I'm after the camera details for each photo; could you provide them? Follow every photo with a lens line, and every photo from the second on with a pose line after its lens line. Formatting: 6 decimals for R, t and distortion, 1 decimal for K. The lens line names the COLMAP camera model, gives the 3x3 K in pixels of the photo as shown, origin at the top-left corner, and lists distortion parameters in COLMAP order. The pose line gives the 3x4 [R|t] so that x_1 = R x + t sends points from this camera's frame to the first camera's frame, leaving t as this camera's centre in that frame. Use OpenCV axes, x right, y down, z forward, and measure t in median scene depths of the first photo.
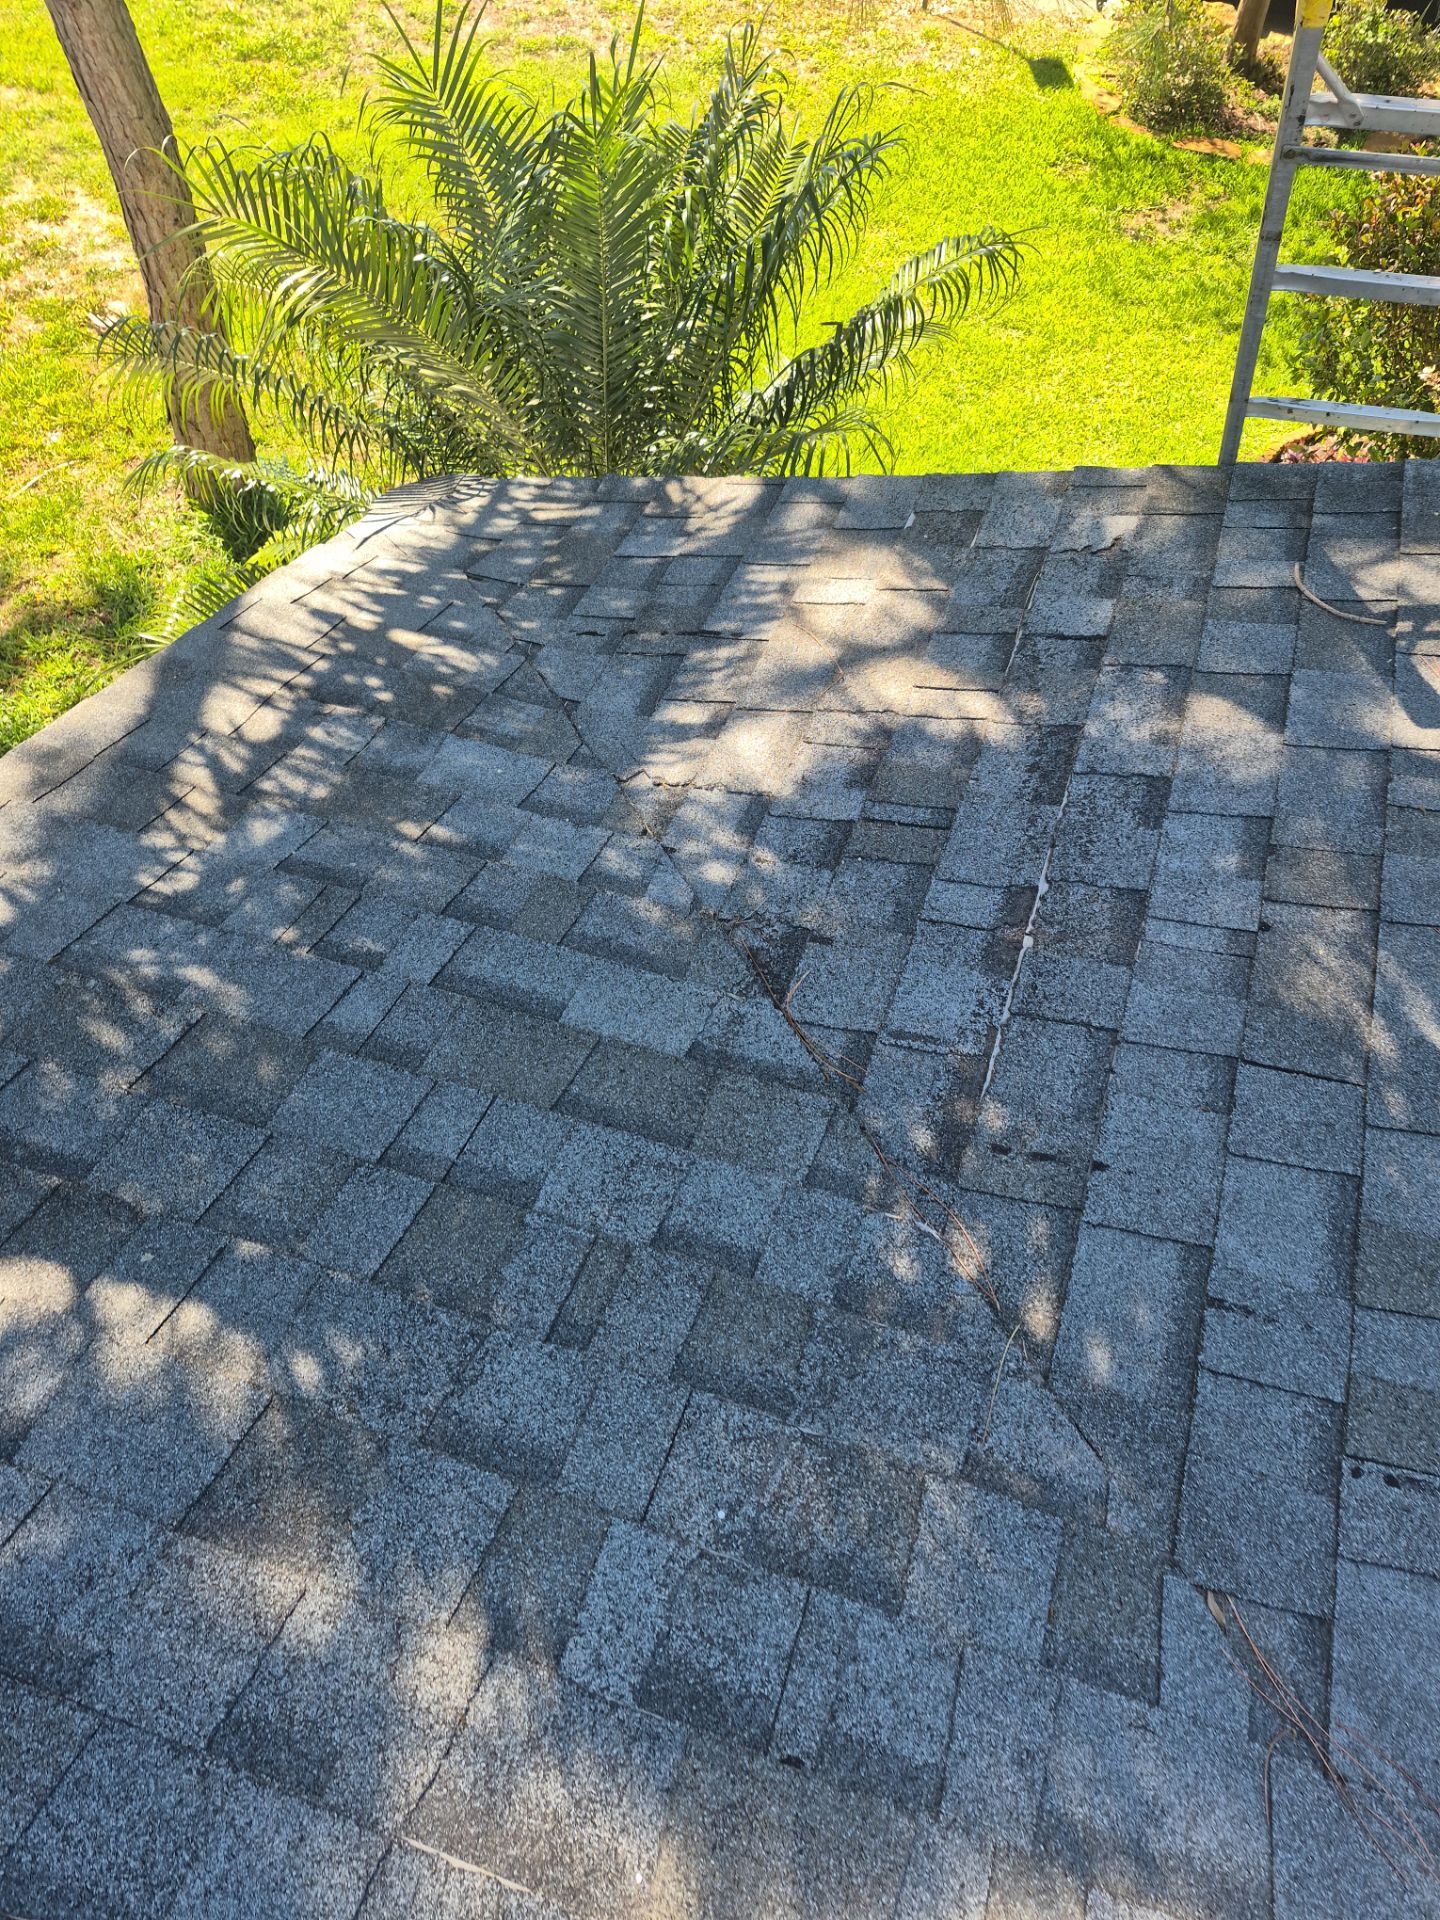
lens RADIAL K [[1379.3, 0, 768.1], [0, 1379.3, 953.1], [0, 0, 1]] dist [0.111815, -0.144277]
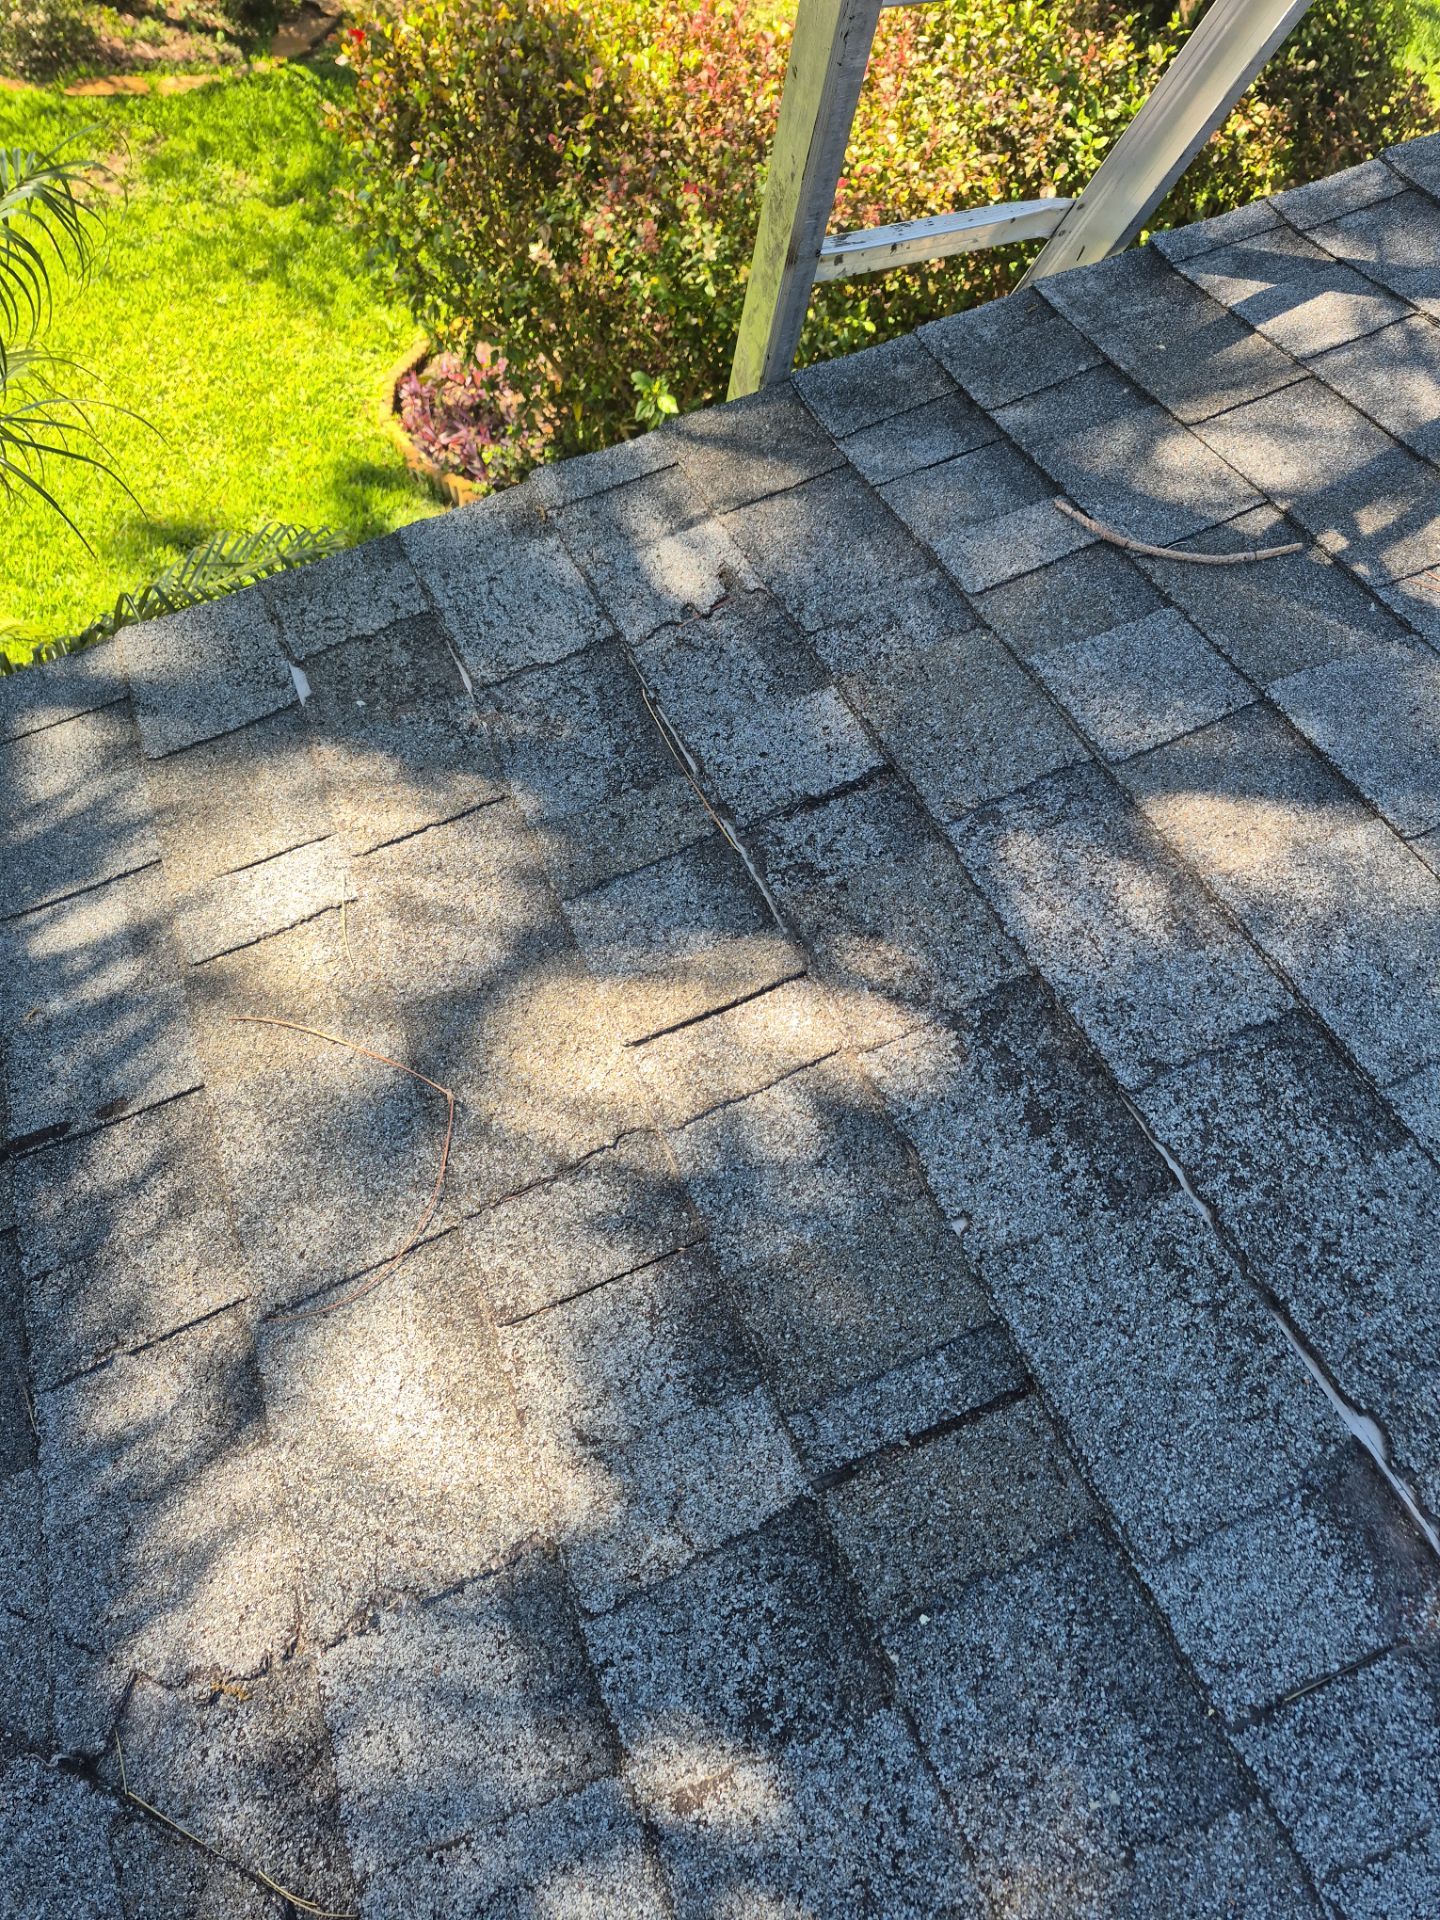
lens RADIAL K [[1379.3, 0, 768.1], [0, 1379.3, 953.1], [0, 0, 1]] dist [0.111815, -0.144277]
pose [[0.756388, -0.477119, 0.447475, -0.044771], [0.463147, 0.873715, 0.148717, -0.282416], [-0.461922, 0.094759, 0.881844, 0.642130]]
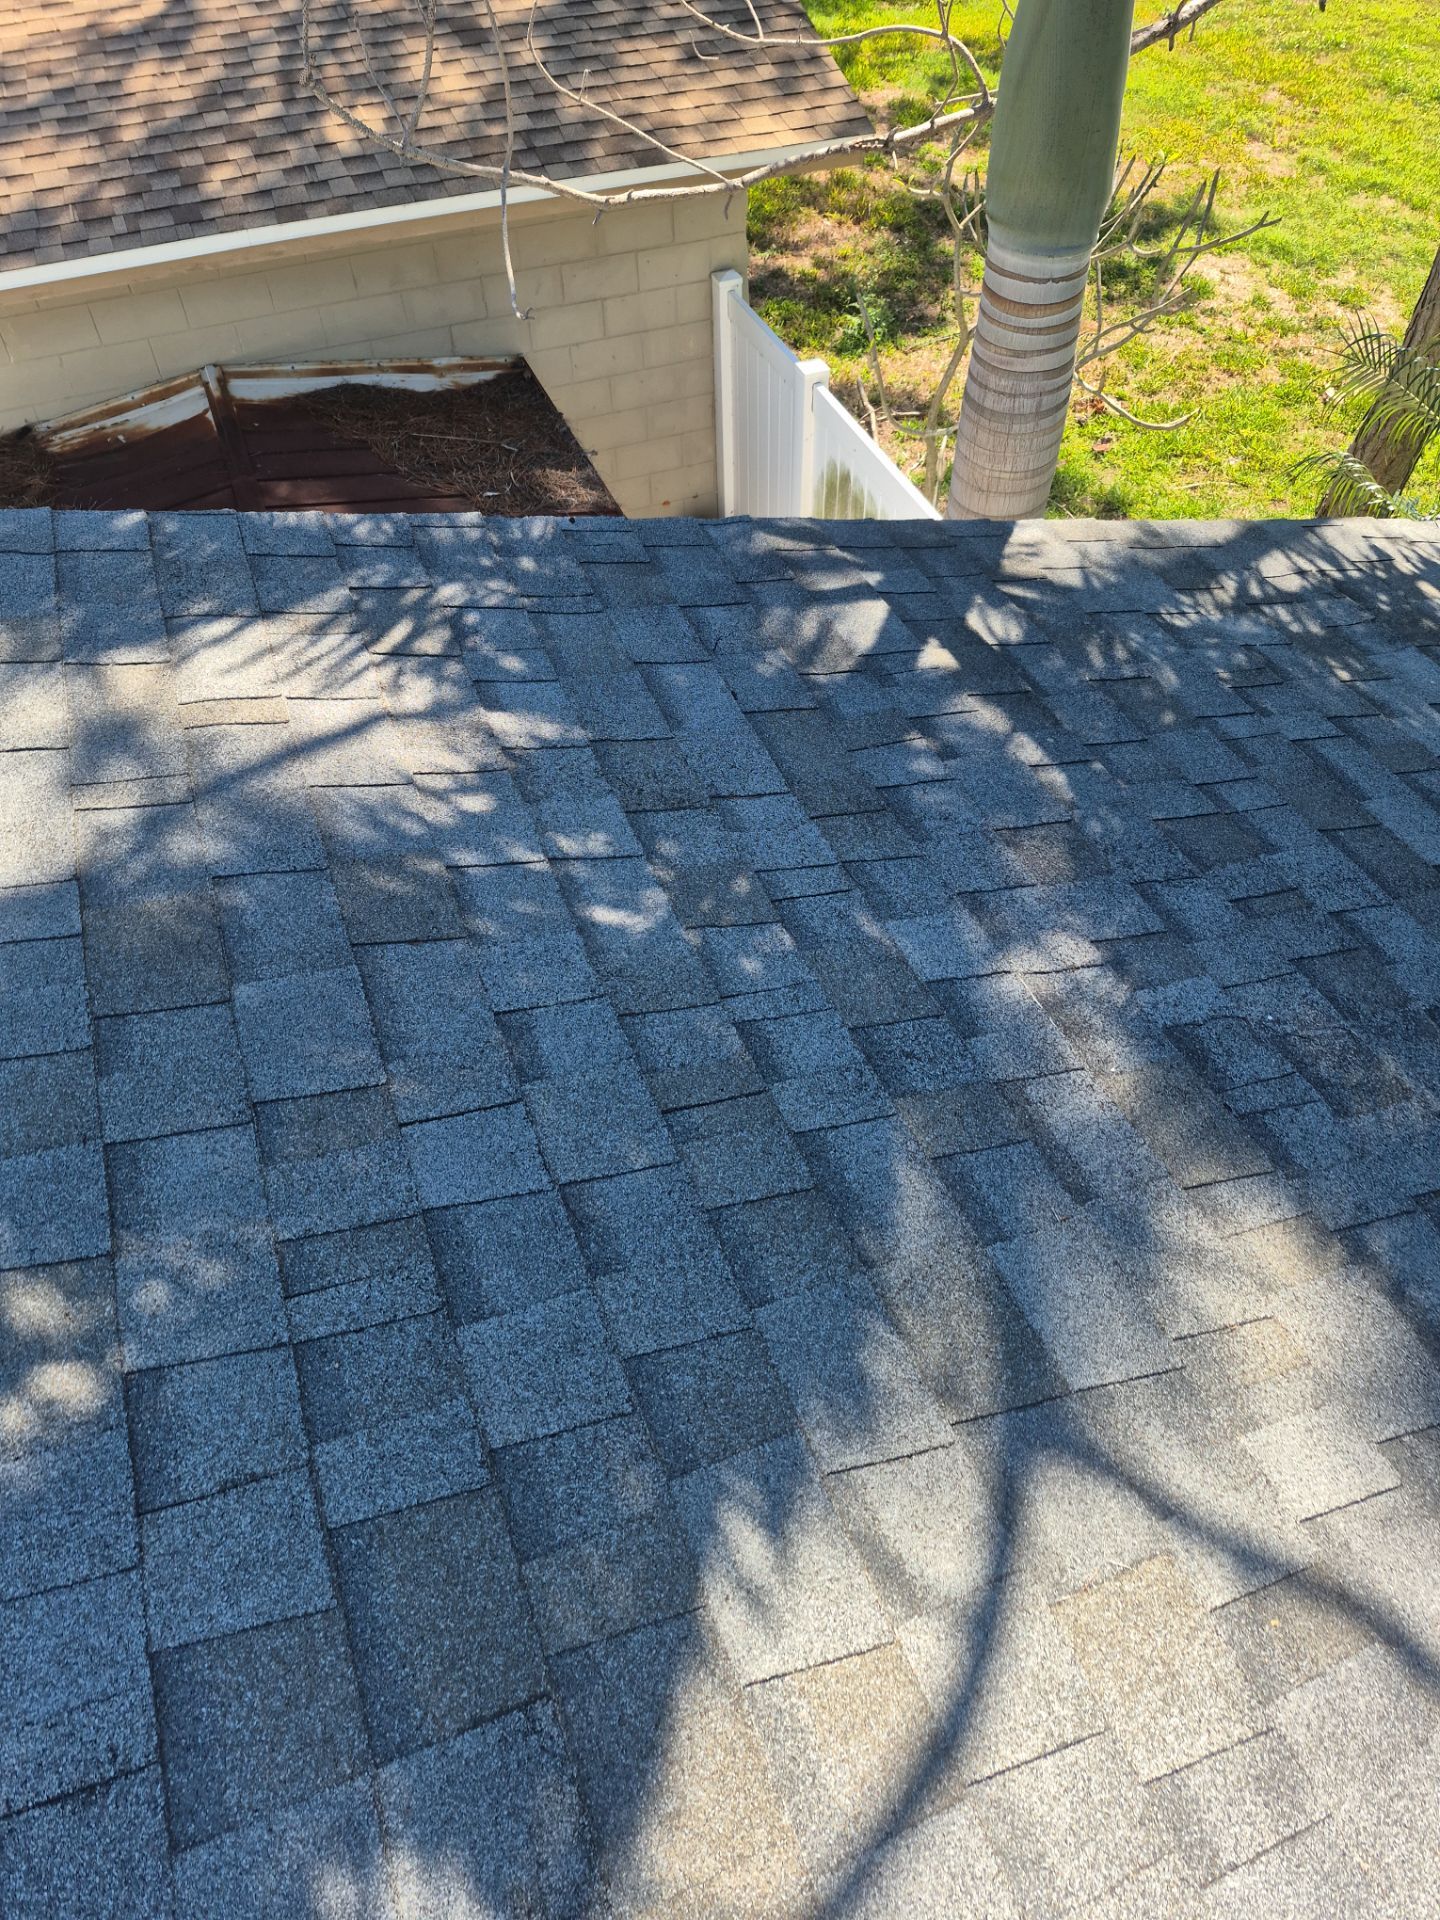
lens RADIAL K [[1427.5, 0, 687.0], [0, 1427.5, 918.6], [0, 0, 1]] dist [0.070332, -0.094853]
pose [[0.641548, 0.521021, -0.562986, 0.226907], [-0.576909, 0.811435, 0.093536, 0.320432], [0.505561, 0.264784, 0.821156, -0.359106]]
